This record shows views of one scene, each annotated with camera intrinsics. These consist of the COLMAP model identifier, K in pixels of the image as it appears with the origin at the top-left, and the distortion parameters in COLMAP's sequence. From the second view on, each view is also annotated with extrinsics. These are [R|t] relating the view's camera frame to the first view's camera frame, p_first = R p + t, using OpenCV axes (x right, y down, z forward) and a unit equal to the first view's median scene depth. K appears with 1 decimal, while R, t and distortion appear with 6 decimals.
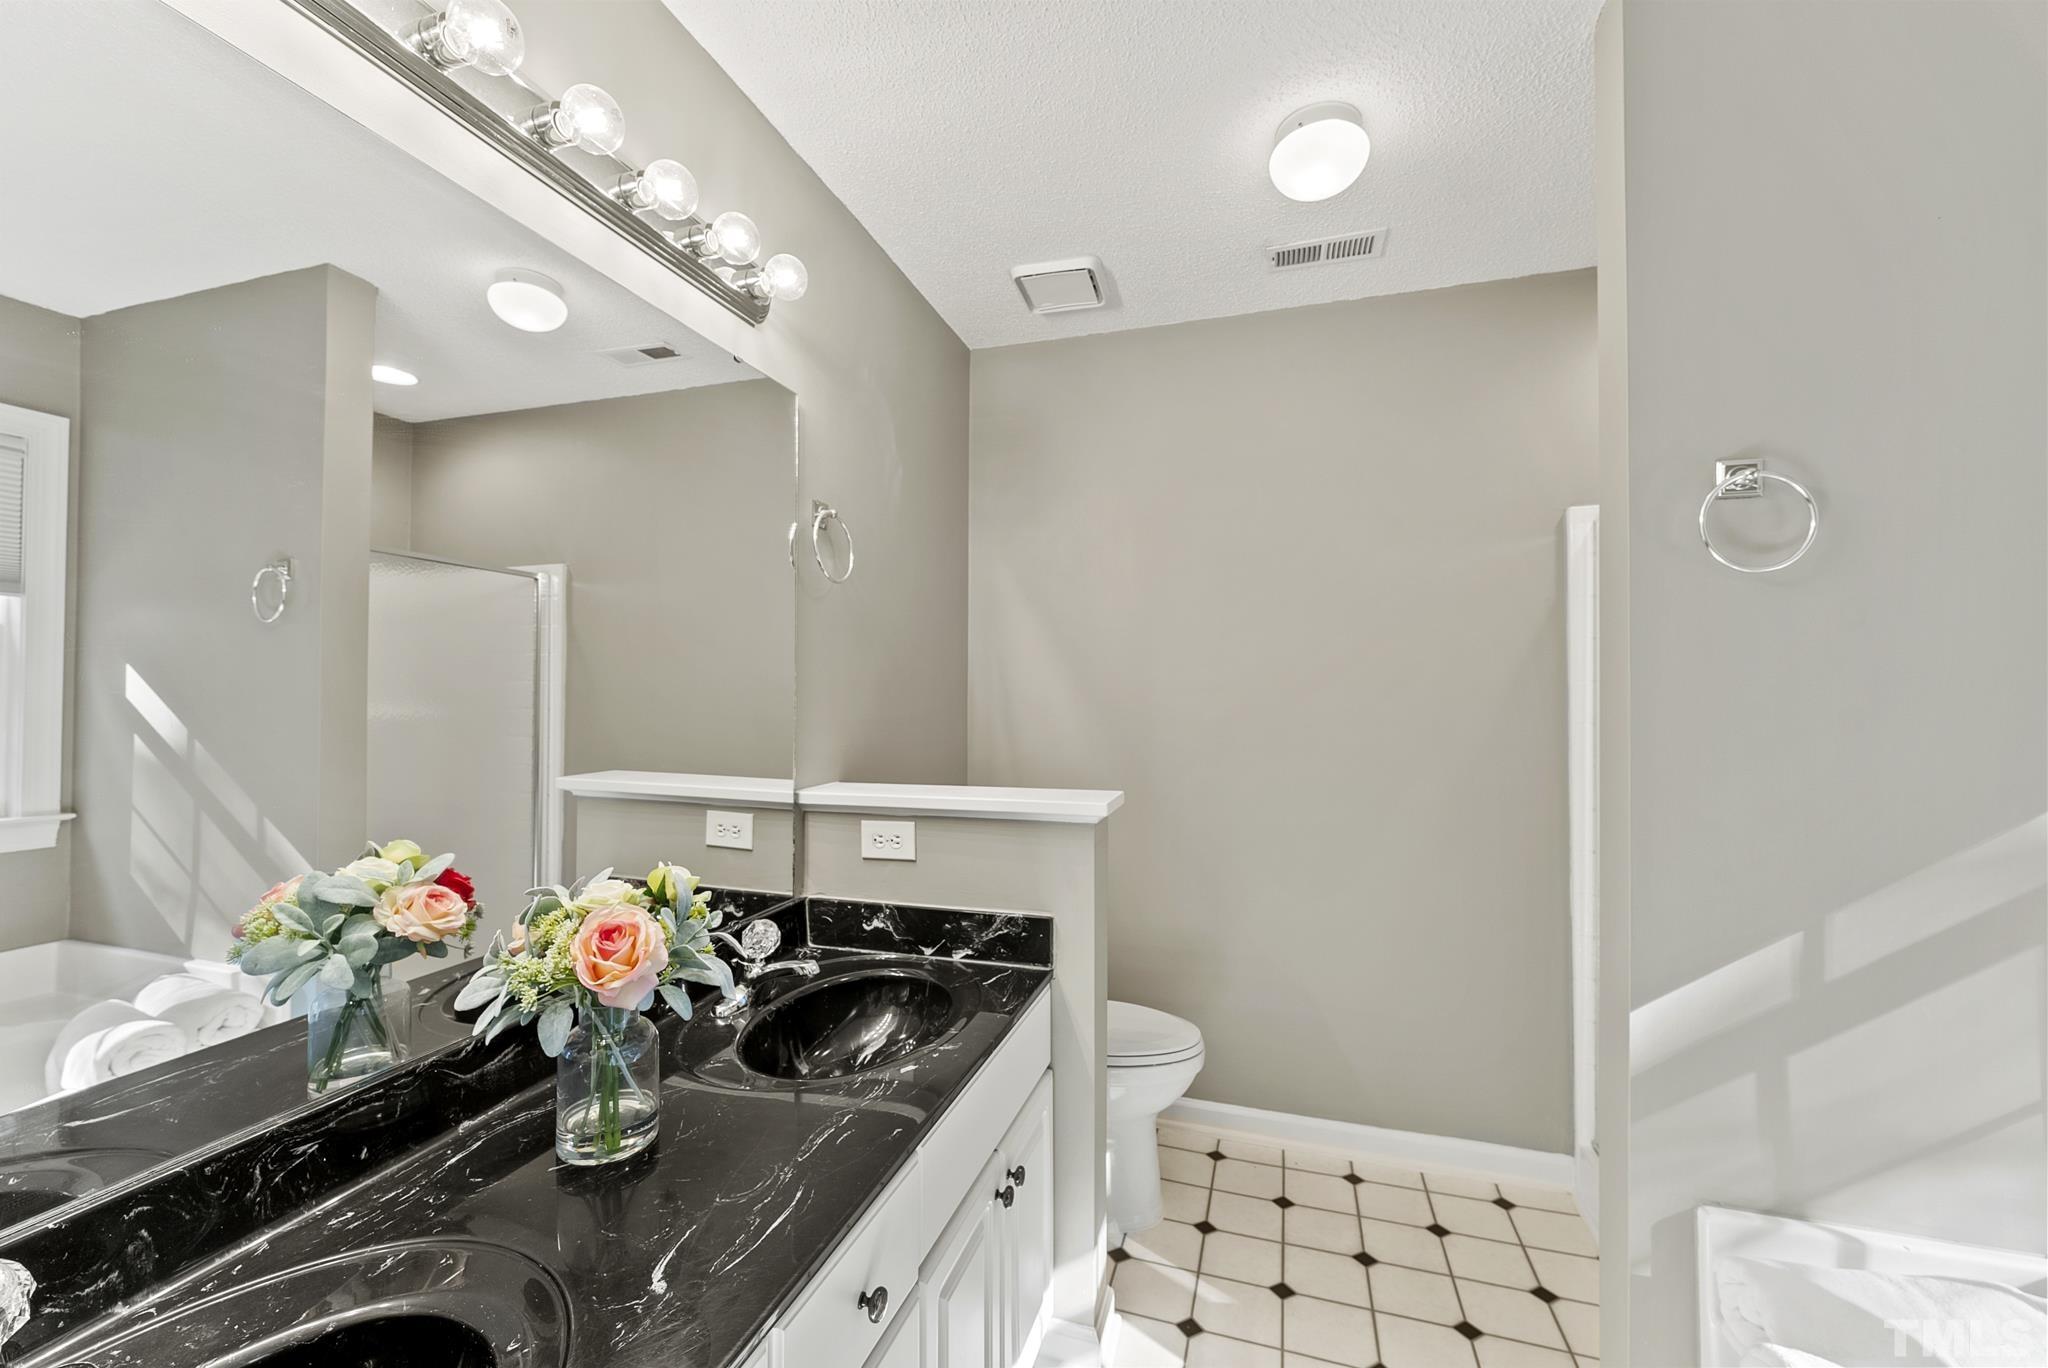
lens RADIAL K [[814.6, 0, 1020.6], [0, 814.6, 683.6], [0, 0, 1]] dist [0.000605, -0.001762]
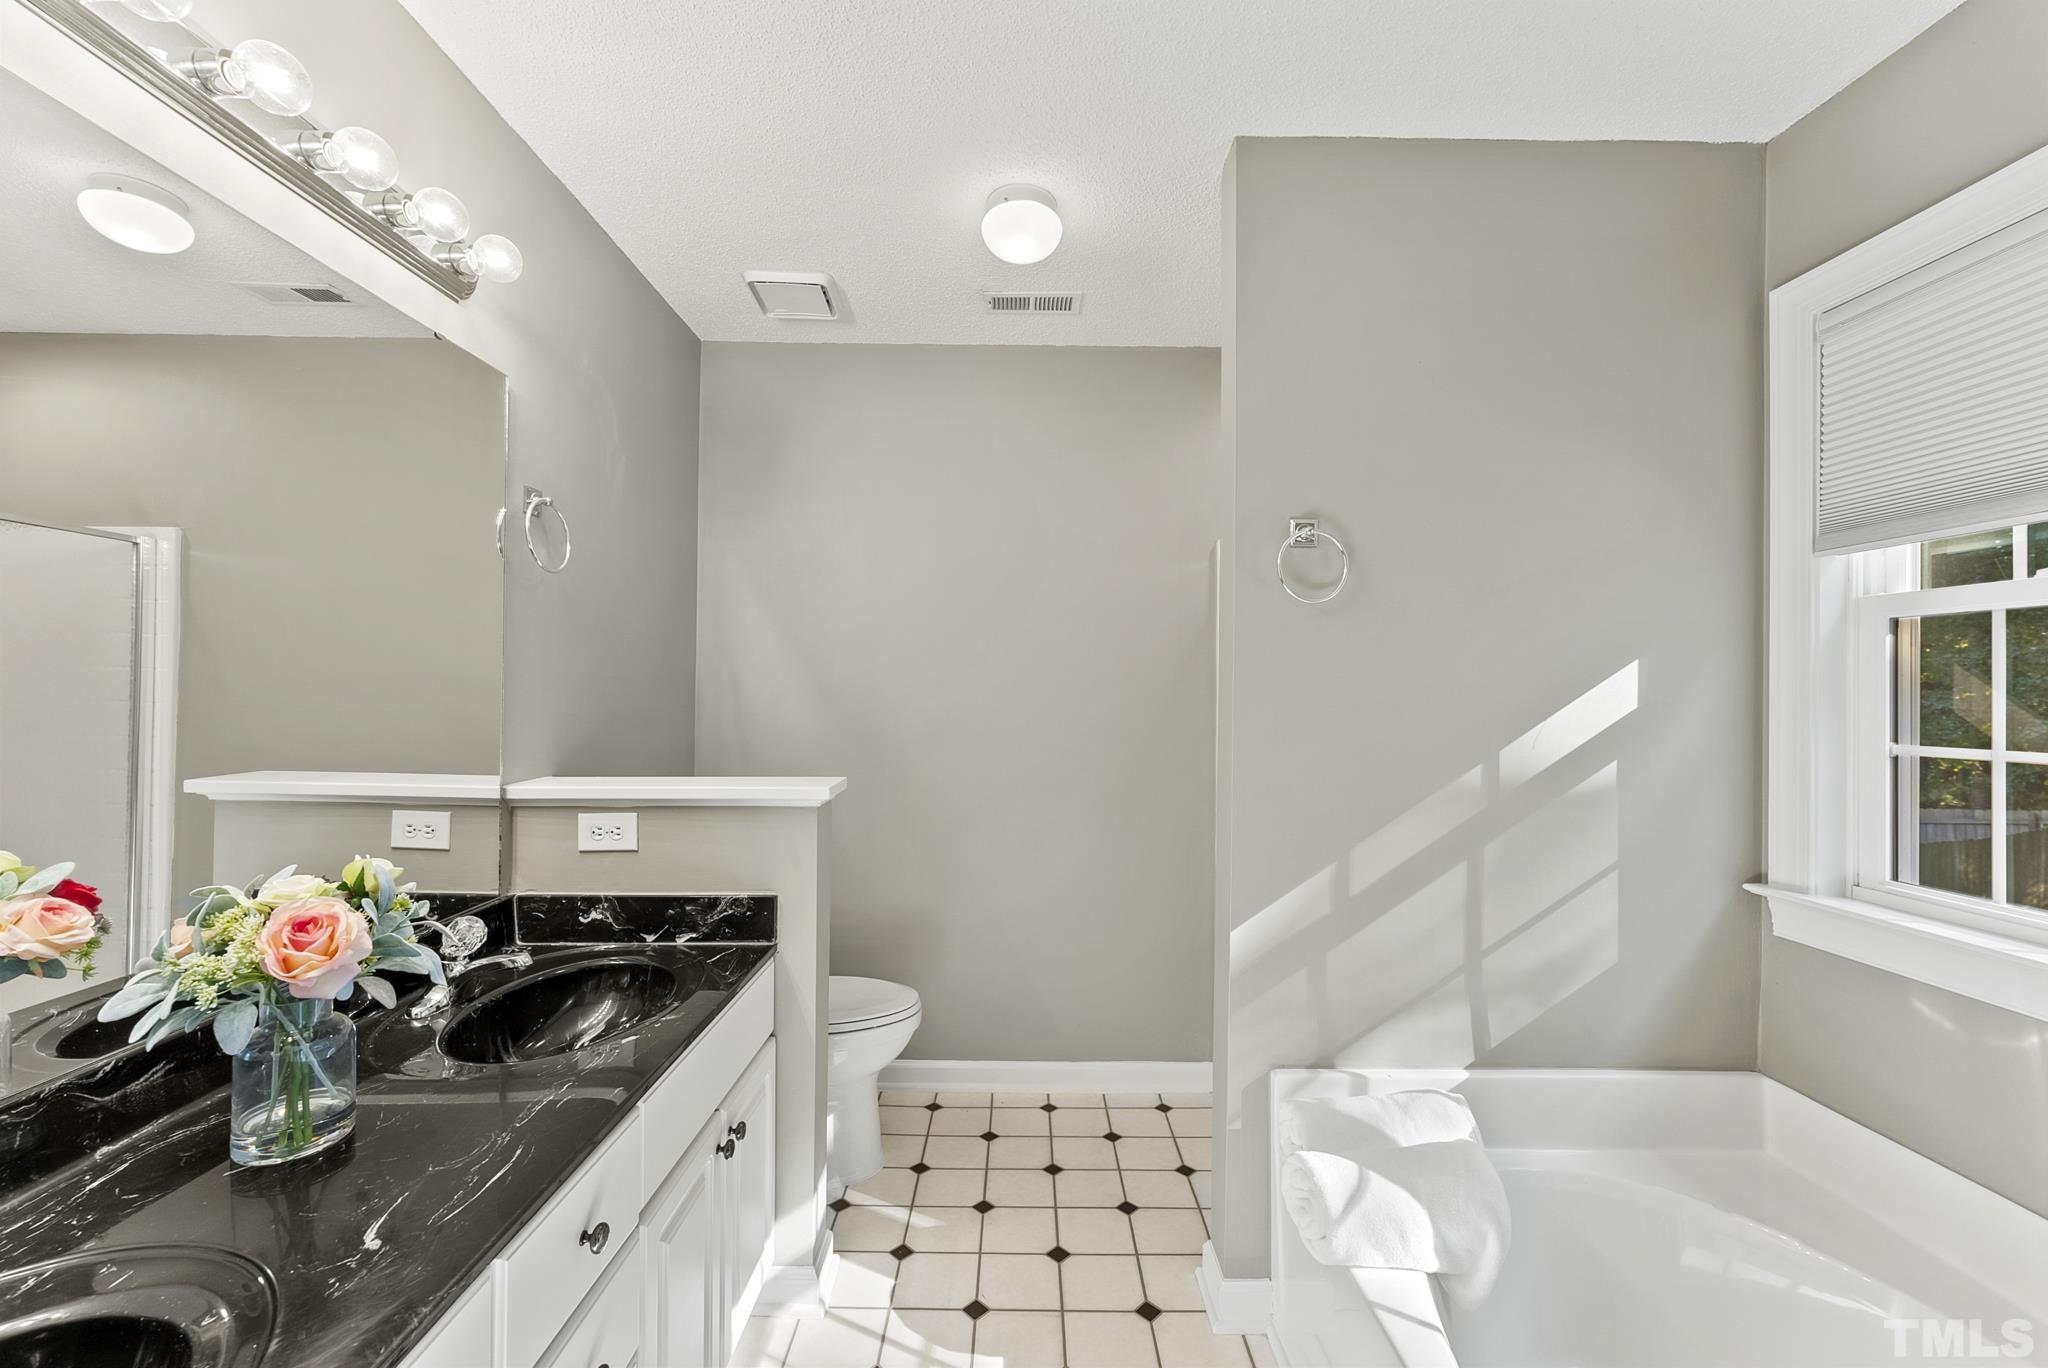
lens RADIAL K [[814.6, 0, 1020.6], [0, 814.6, 683.6], [0, 0, 1]] dist [0.000605, -0.001762]
pose [[0.951536, 0.008623, 0.307415, 0.013299], [-0.010947, 0.999923, 0.005835, -0.002852], [-0.307341, -0.008918, 0.951558, -0.129729]]
